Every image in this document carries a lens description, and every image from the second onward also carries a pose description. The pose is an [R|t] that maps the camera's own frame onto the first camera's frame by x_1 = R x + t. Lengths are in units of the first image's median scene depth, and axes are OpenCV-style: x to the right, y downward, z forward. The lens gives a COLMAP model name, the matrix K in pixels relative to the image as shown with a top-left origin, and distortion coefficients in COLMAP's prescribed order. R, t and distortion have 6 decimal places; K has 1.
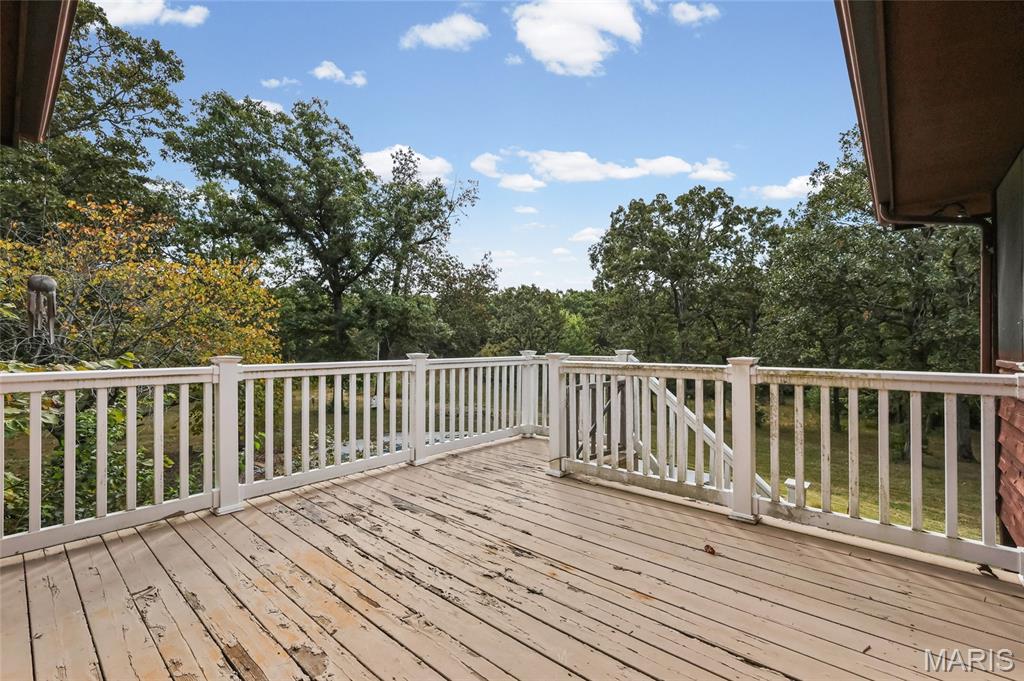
lens RADIAL K [[446.1, 0, 512.7], [0, 446.1, 343.9], [0, 0, 1]] dist [0.017983, -0.000400]
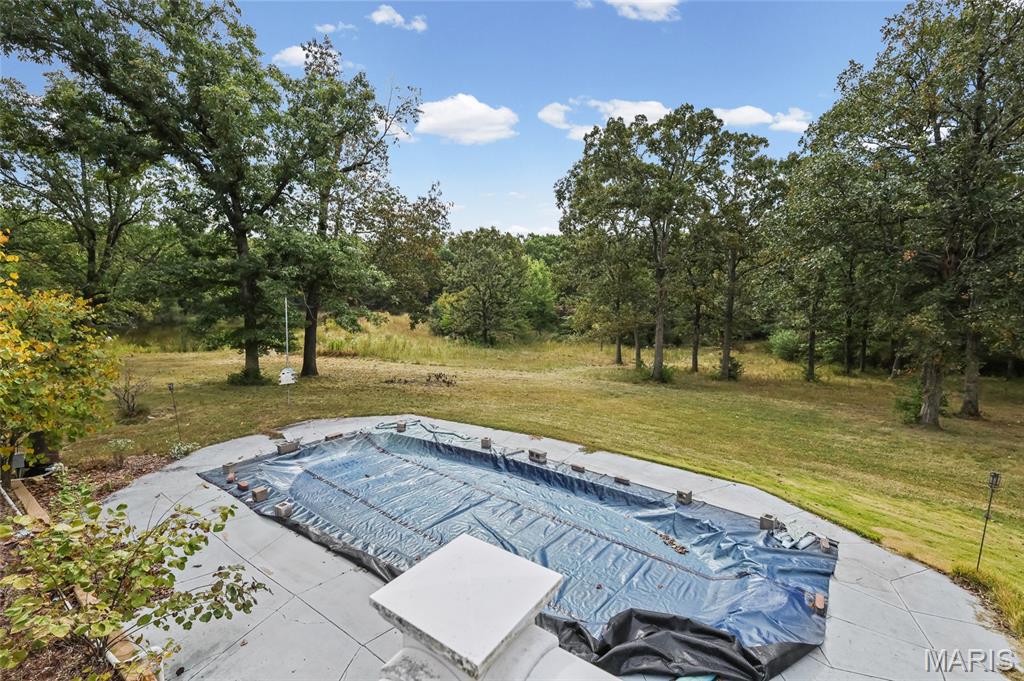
lens RADIAL K [[446.1, 0, 512.7], [0, 446.1, 343.9], [0, 0, 1]] dist [0.017983, -0.000400]
pose [[0.995969, -0.021521, 0.087074, 0.005714], [0.011148, 0.992962, 0.117904, -0.006695], [-0.088999, -0.116458, 0.989200, 0.140505]]
